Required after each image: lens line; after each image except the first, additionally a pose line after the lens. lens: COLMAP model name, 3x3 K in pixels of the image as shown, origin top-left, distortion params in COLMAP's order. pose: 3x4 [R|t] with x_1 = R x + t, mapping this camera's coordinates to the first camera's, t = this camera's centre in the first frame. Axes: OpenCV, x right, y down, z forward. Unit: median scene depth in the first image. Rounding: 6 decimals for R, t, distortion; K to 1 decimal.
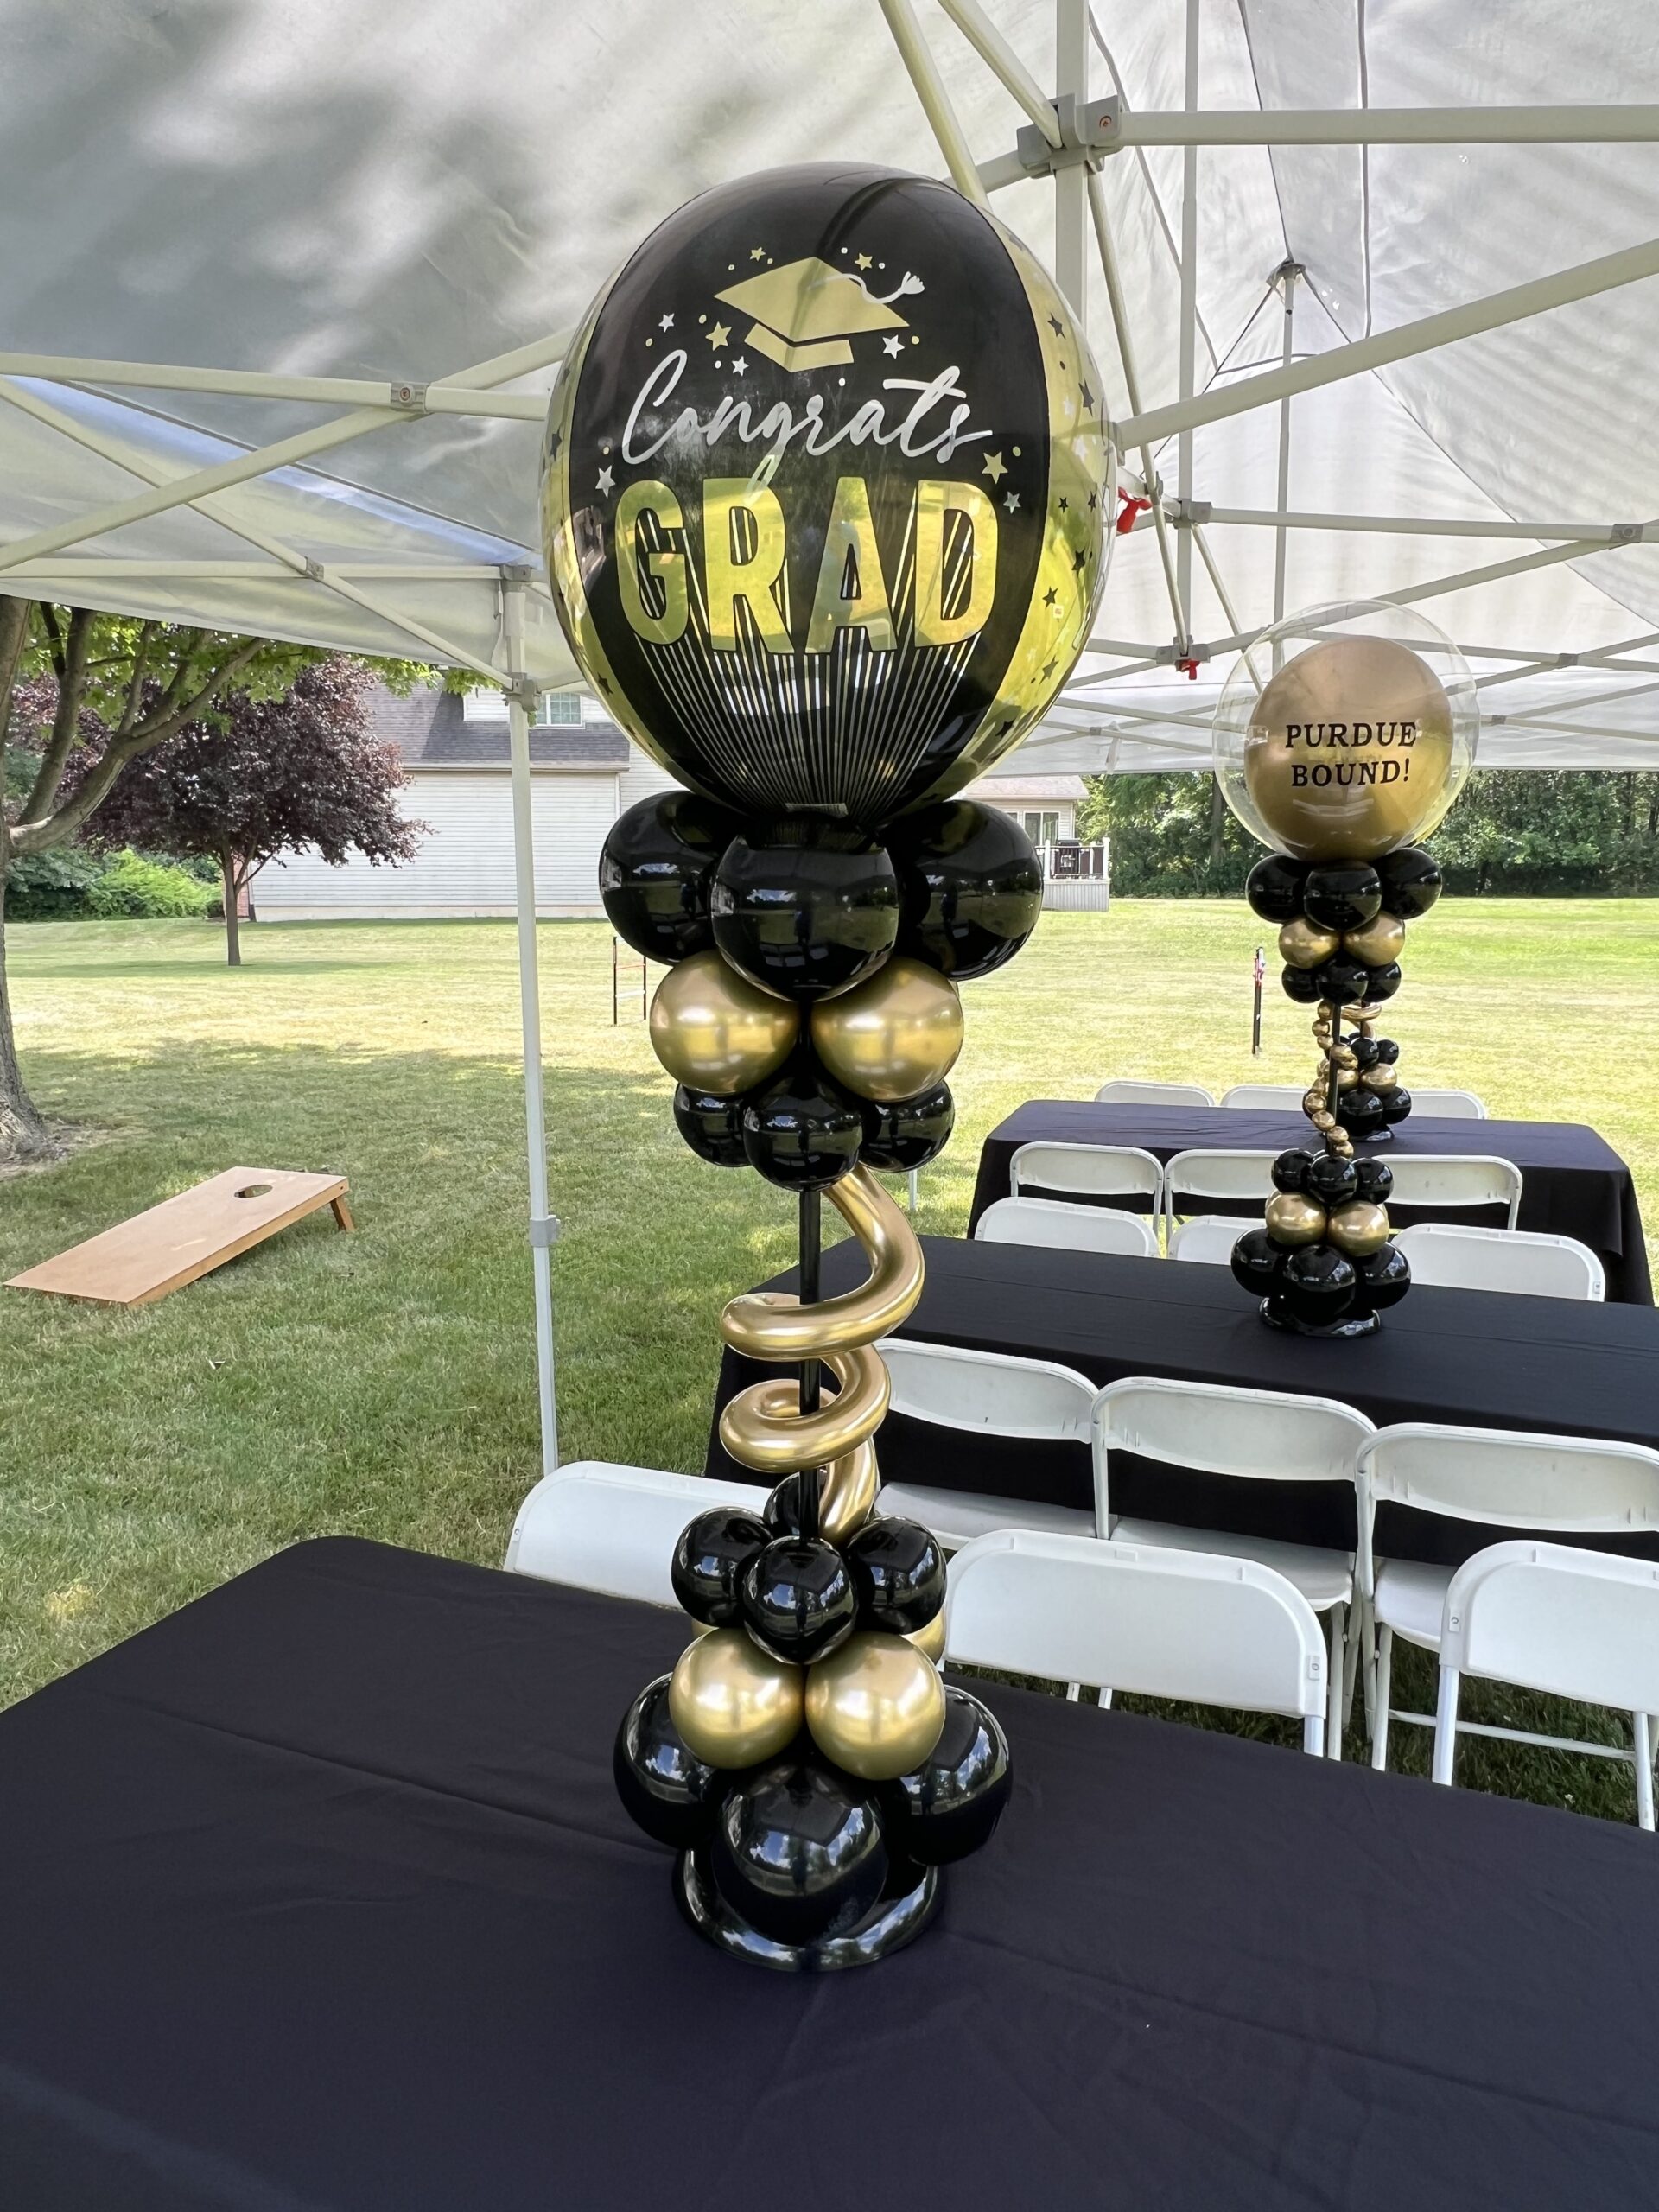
lens RADIAL K [[1435.2, 0, 829.5], [0, 1435.2, 1106.0], [0, 0, 1]] dist [-0.001359, -0.000016]
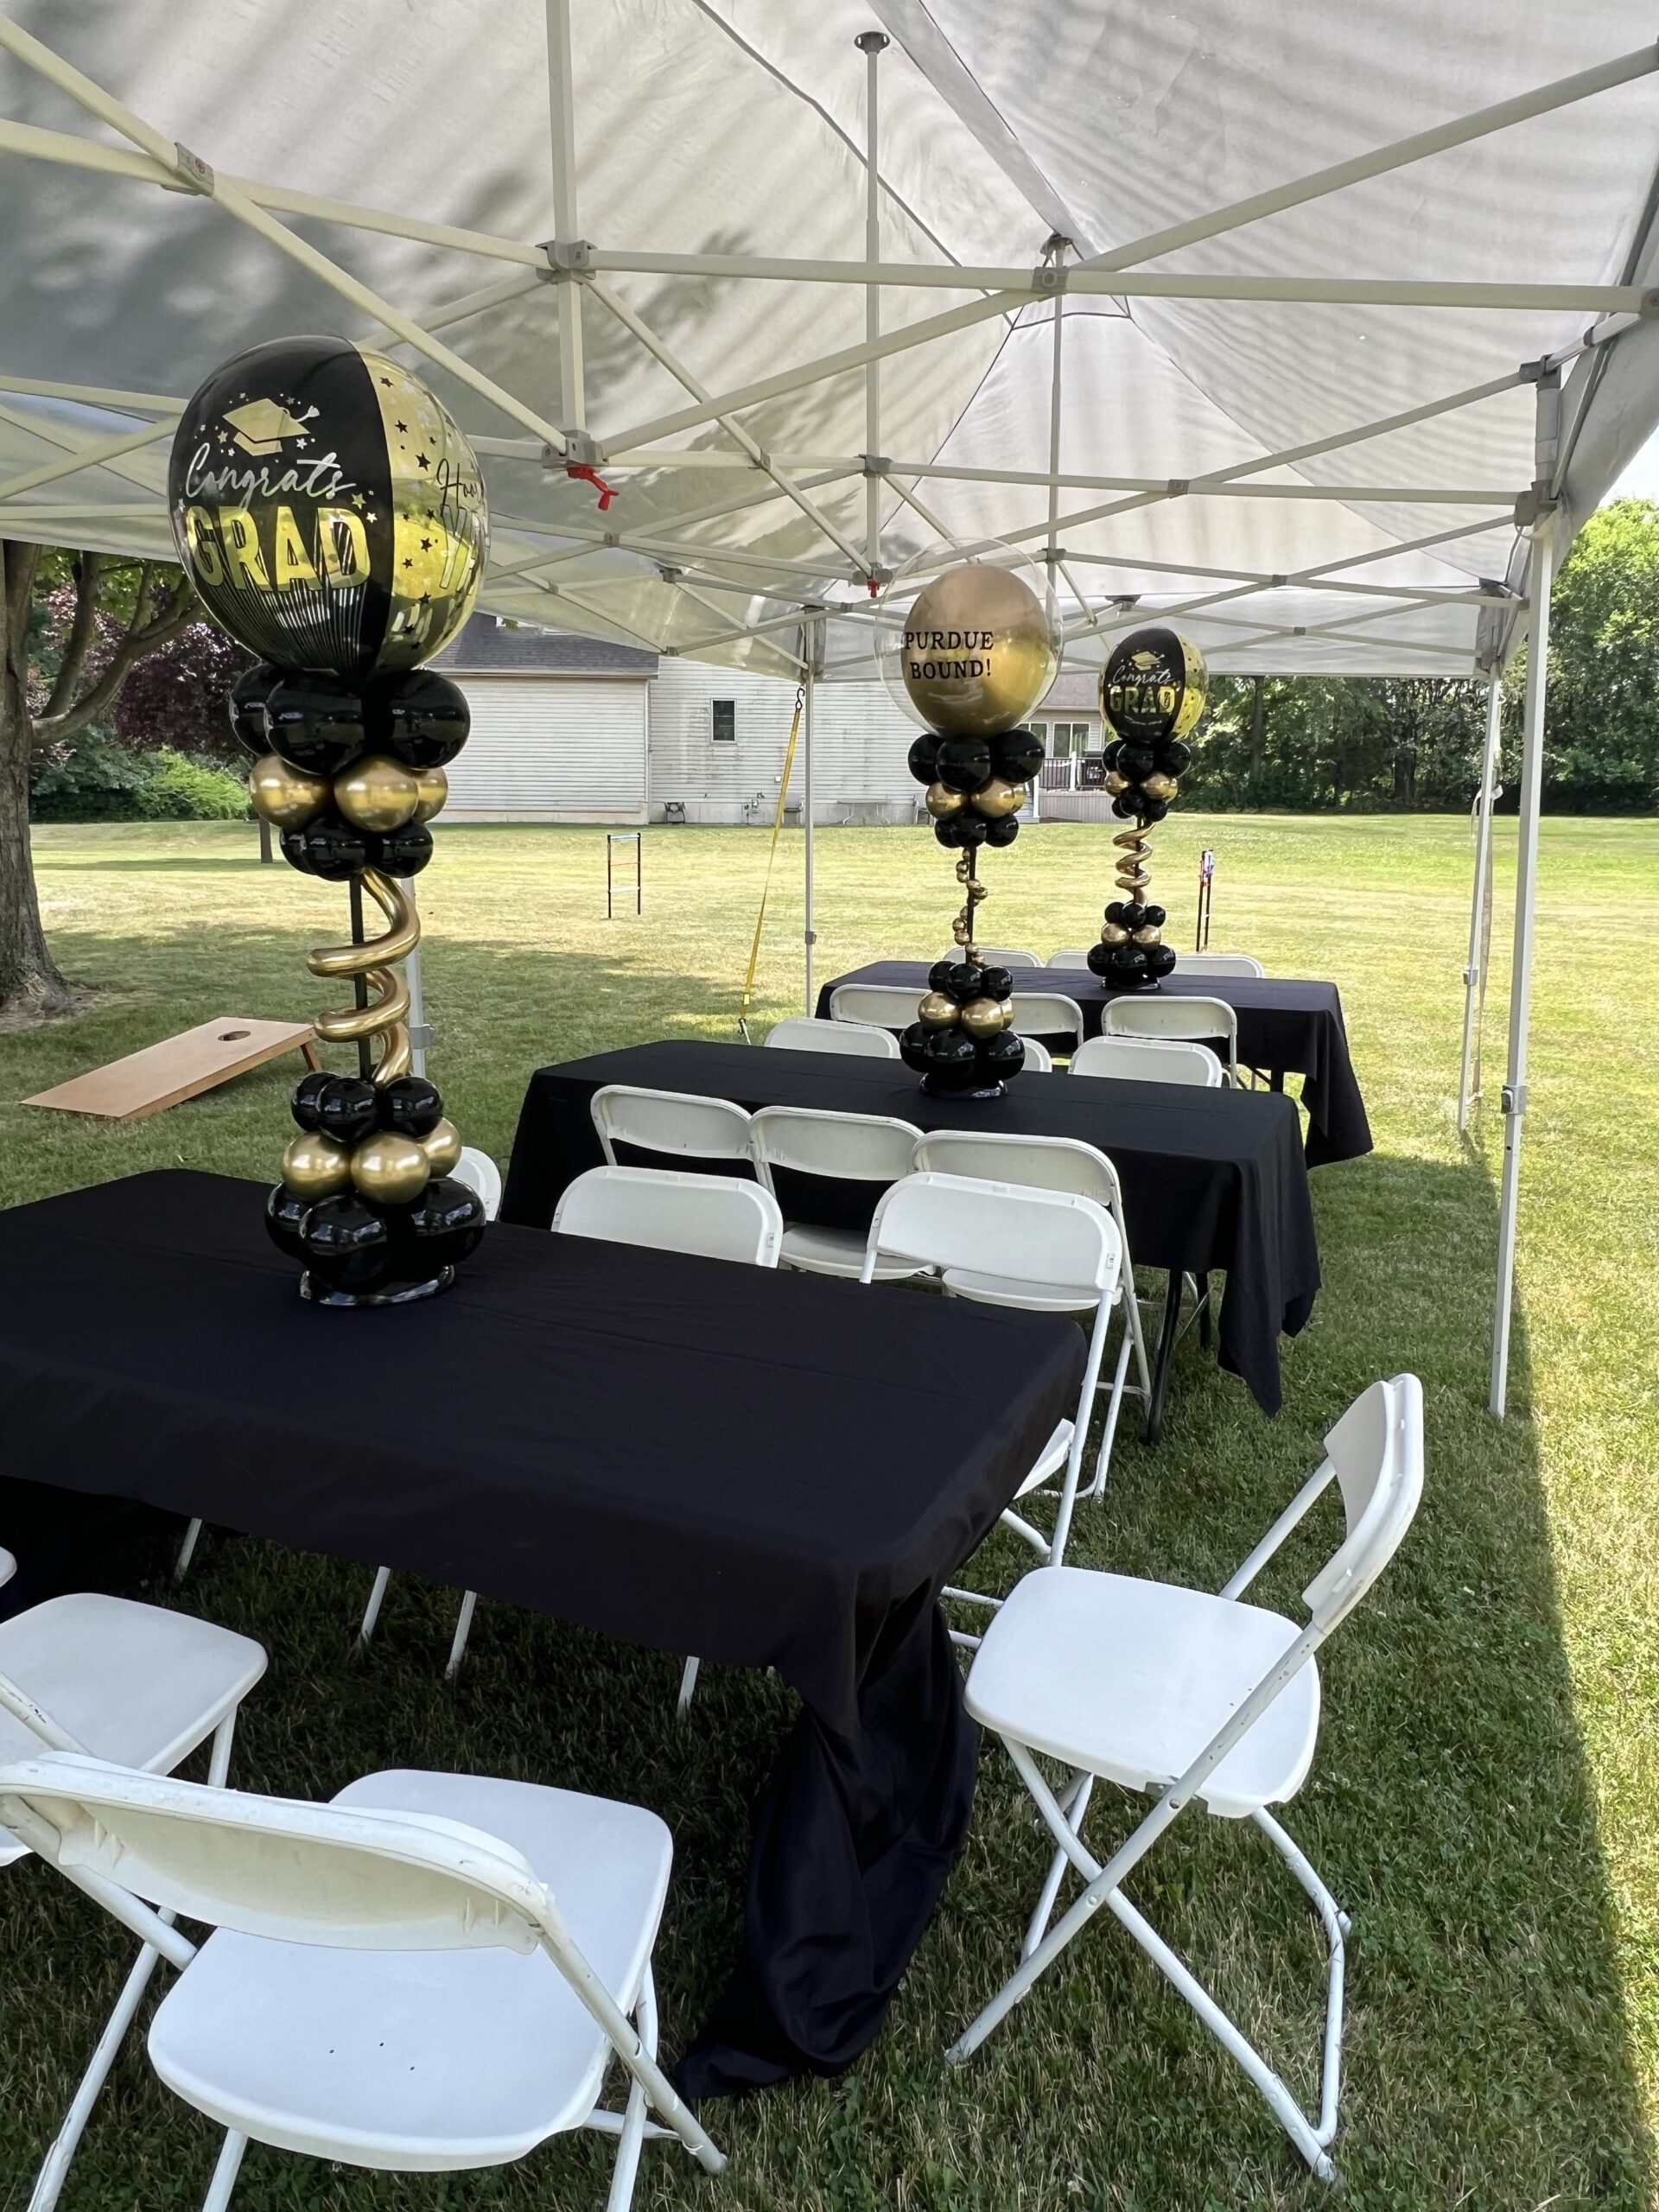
lens RADIAL K [[1435.2, 0, 829.5], [0, 1435.2, 1106.0], [0, 0, 1]] dist [-0.001359, -0.000016]
pose [[0.999334, 0.017993, -0.031757, 0.116510], [-0.016096, 0.998126, 0.059030, 0.039050], [0.032759, -0.058480, 0.997751, -0.145650]]
